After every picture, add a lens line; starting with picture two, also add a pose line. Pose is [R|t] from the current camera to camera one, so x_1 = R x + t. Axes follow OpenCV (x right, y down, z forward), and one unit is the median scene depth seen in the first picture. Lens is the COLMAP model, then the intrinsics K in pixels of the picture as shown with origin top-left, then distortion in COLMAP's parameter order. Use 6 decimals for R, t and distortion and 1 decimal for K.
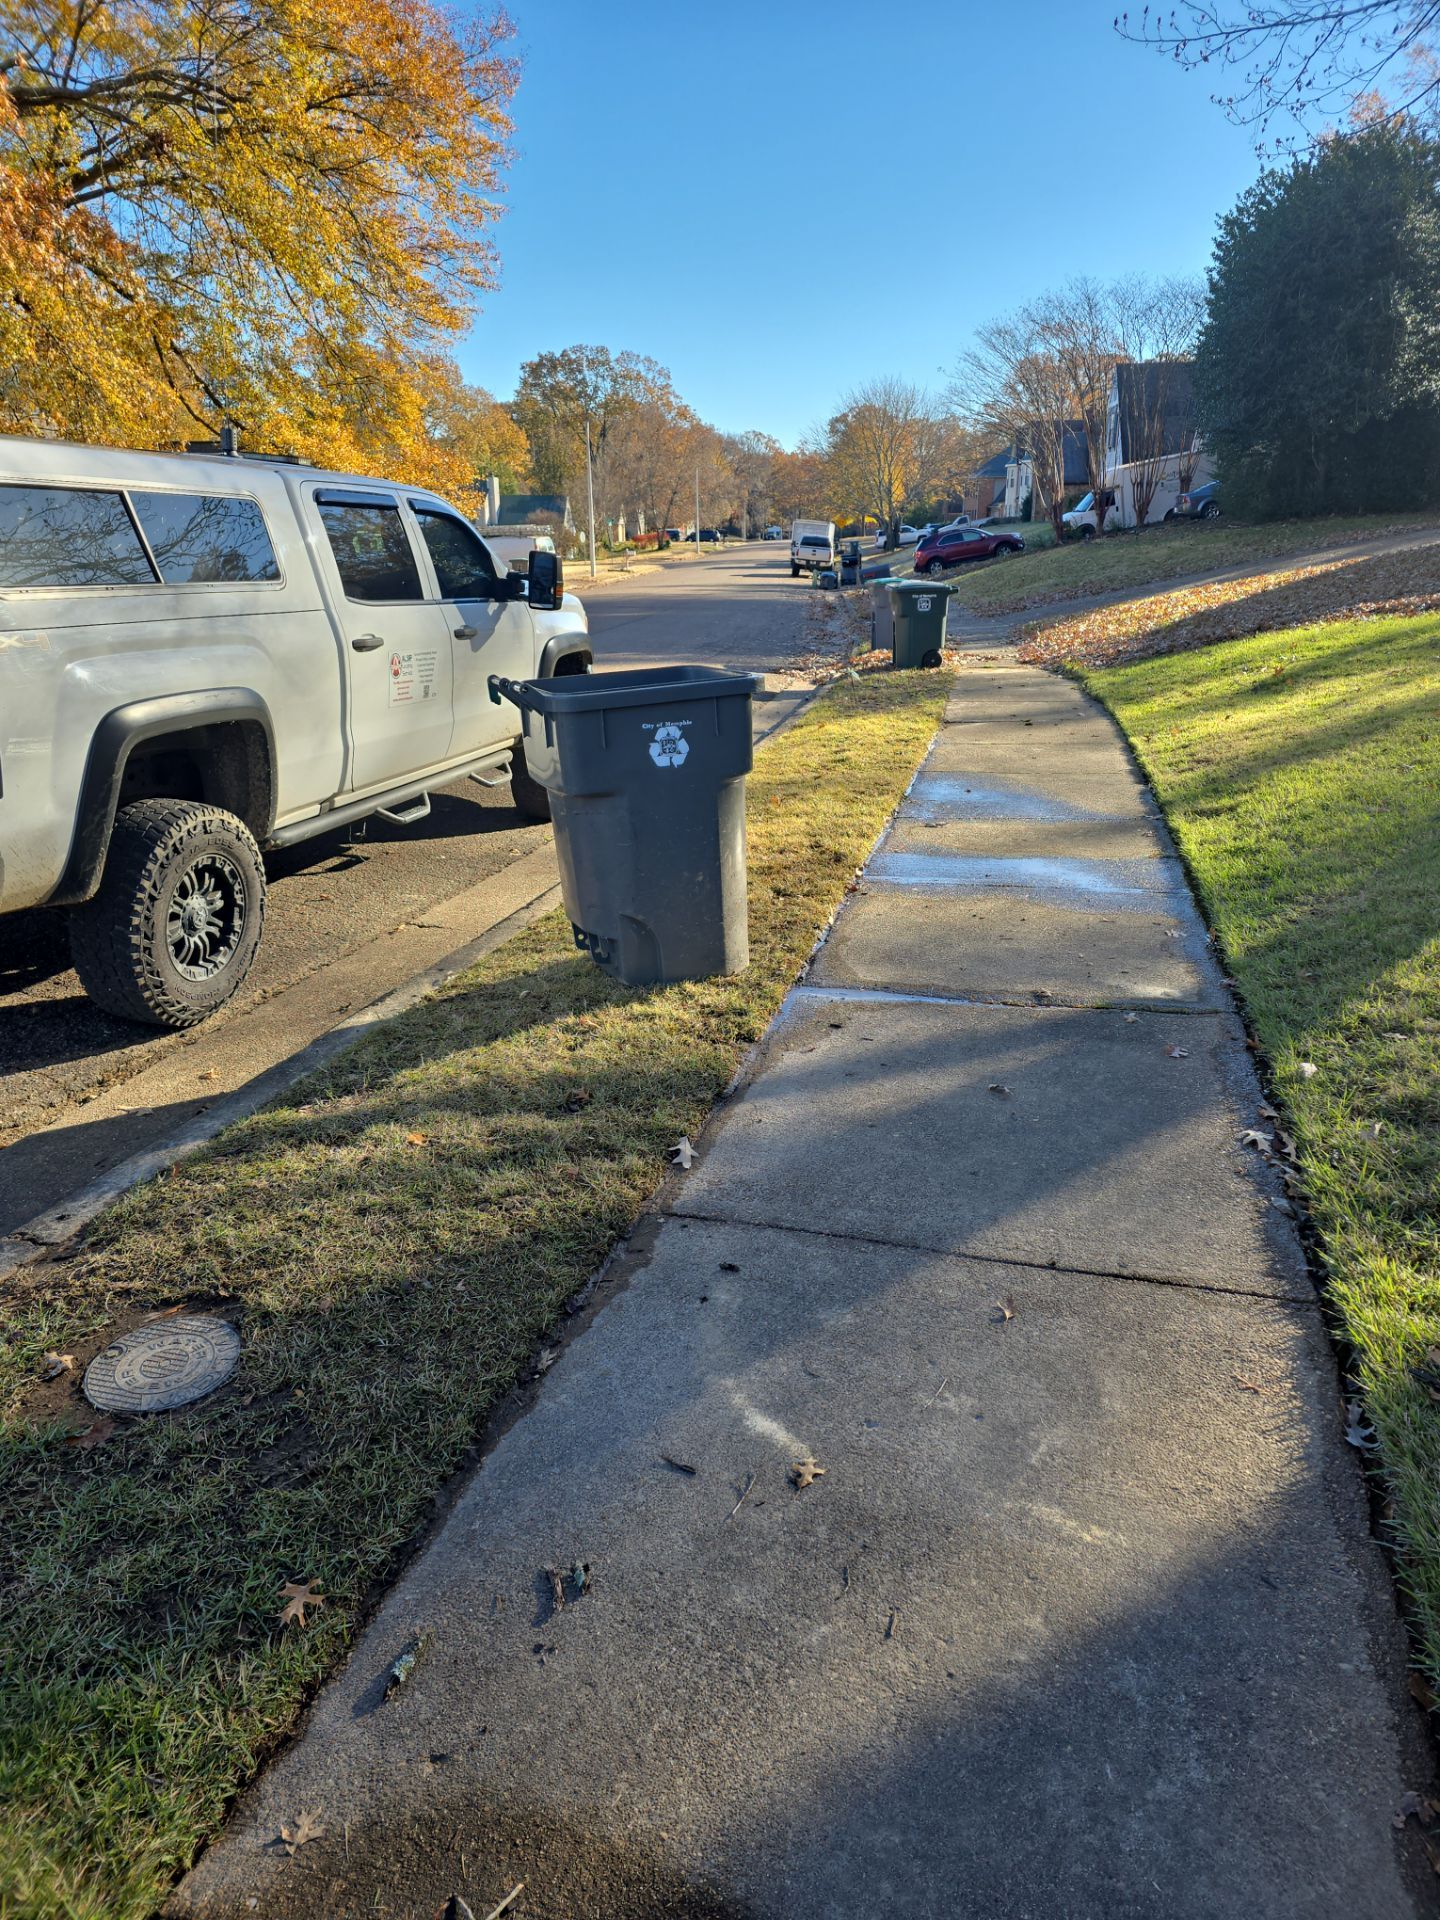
lens RADIAL K [[1283.0, 0, 714.5], [0, 1283.0, 961.2], [0, 0, 1]] dist [0.071368, -0.067564]
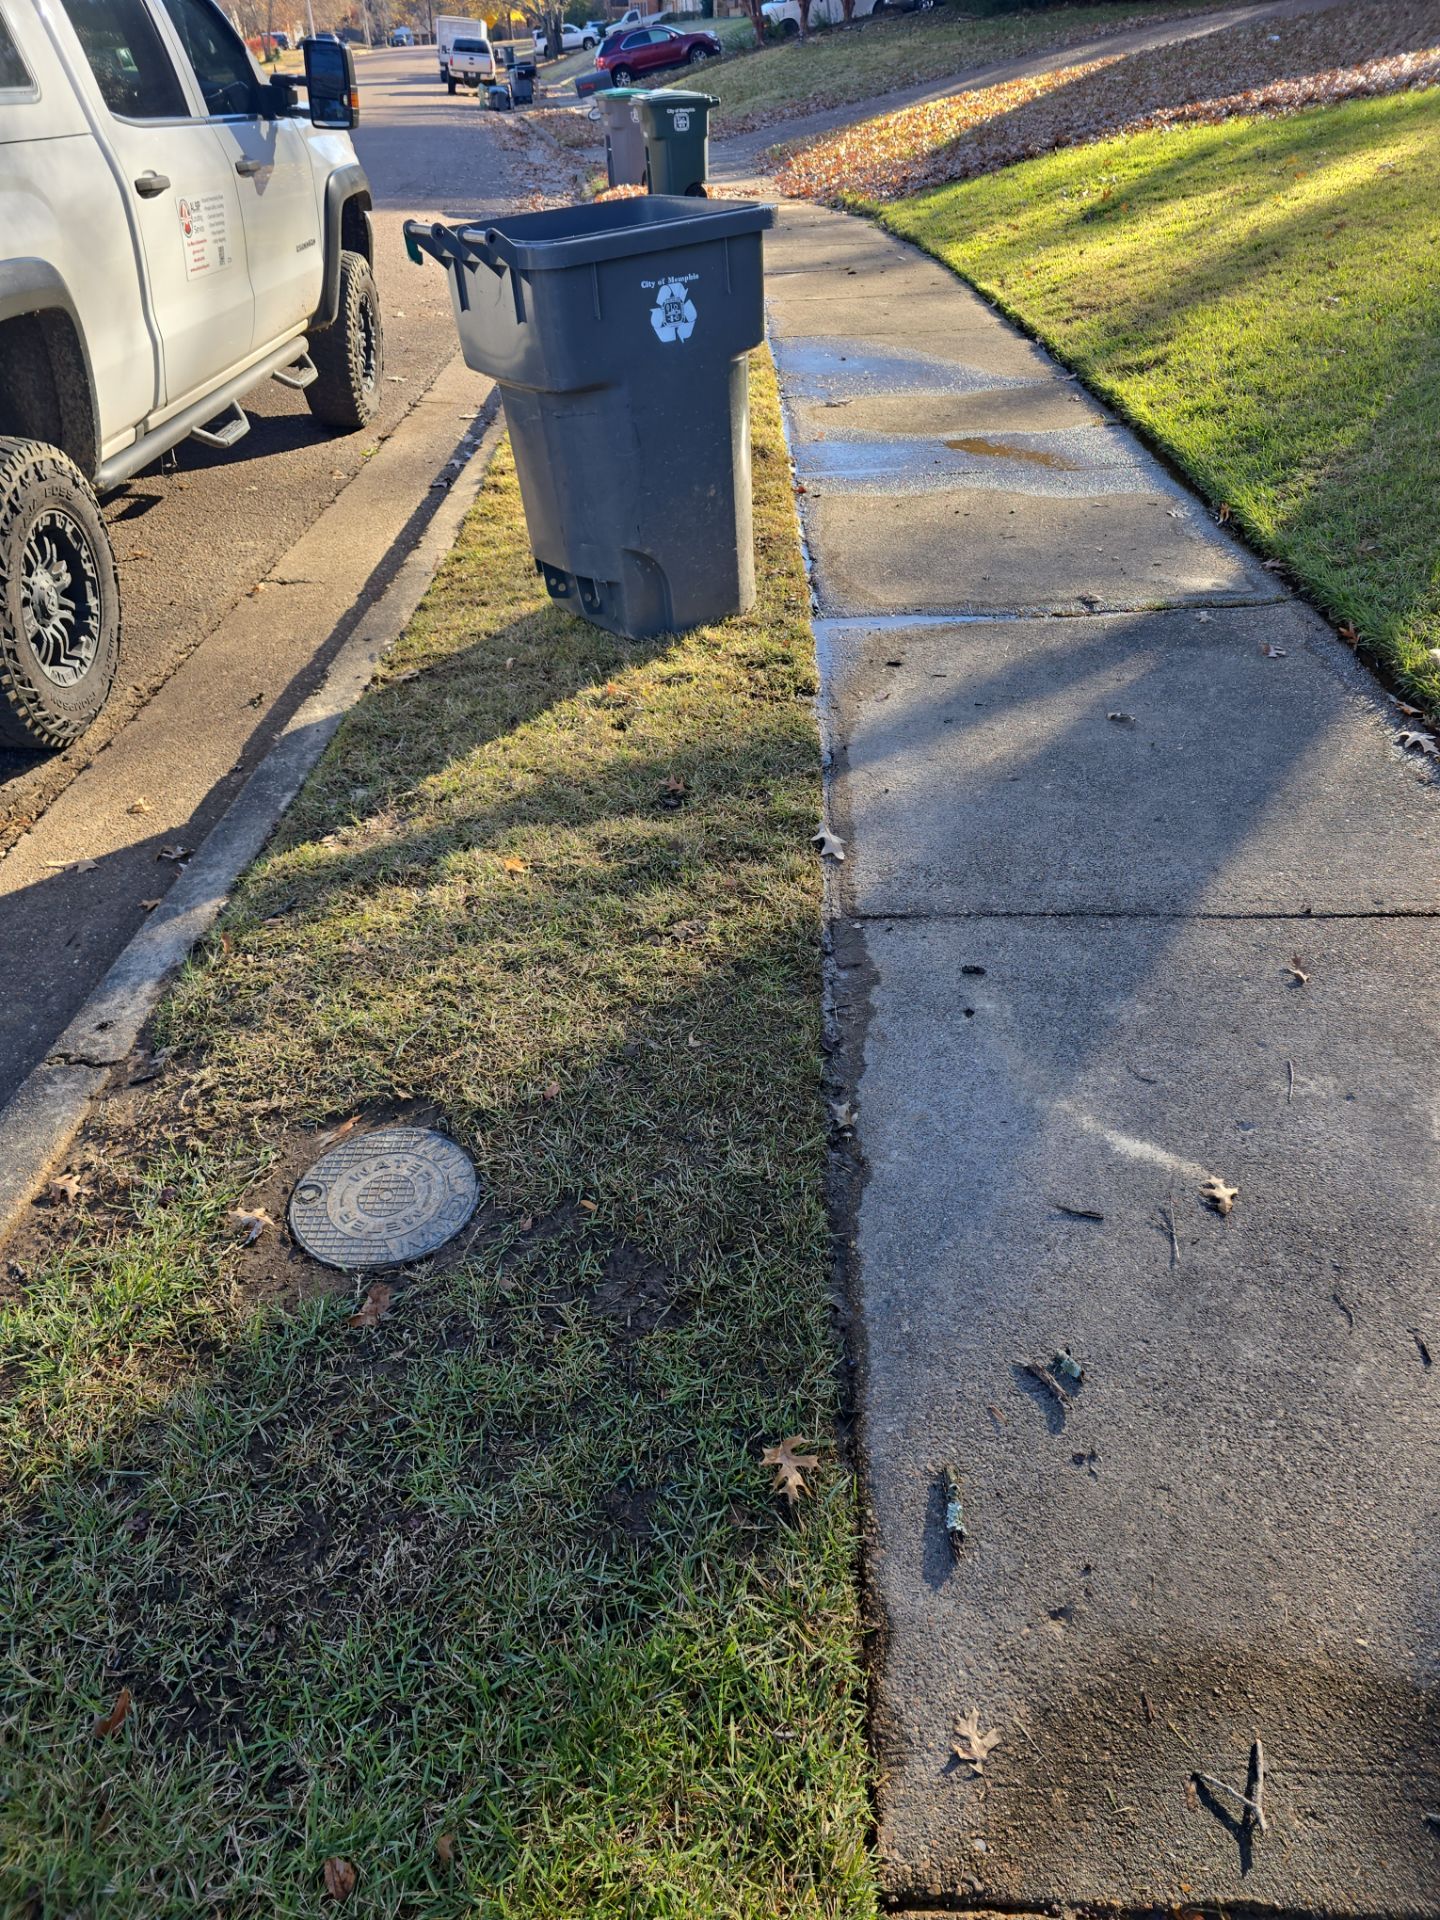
lens RADIAL K [[1286.5, 0, 726.8], [0, 1286.5, 976.1], [0, 0, 1]] dist [0.068678, -0.066373]
pose [[0.970136, -0.151975, 0.189047, -0.201356], [0.088686, 0.947661, 0.306713, -0.025897], [-0.225766, -0.280788, 0.932839, 0.142537]]
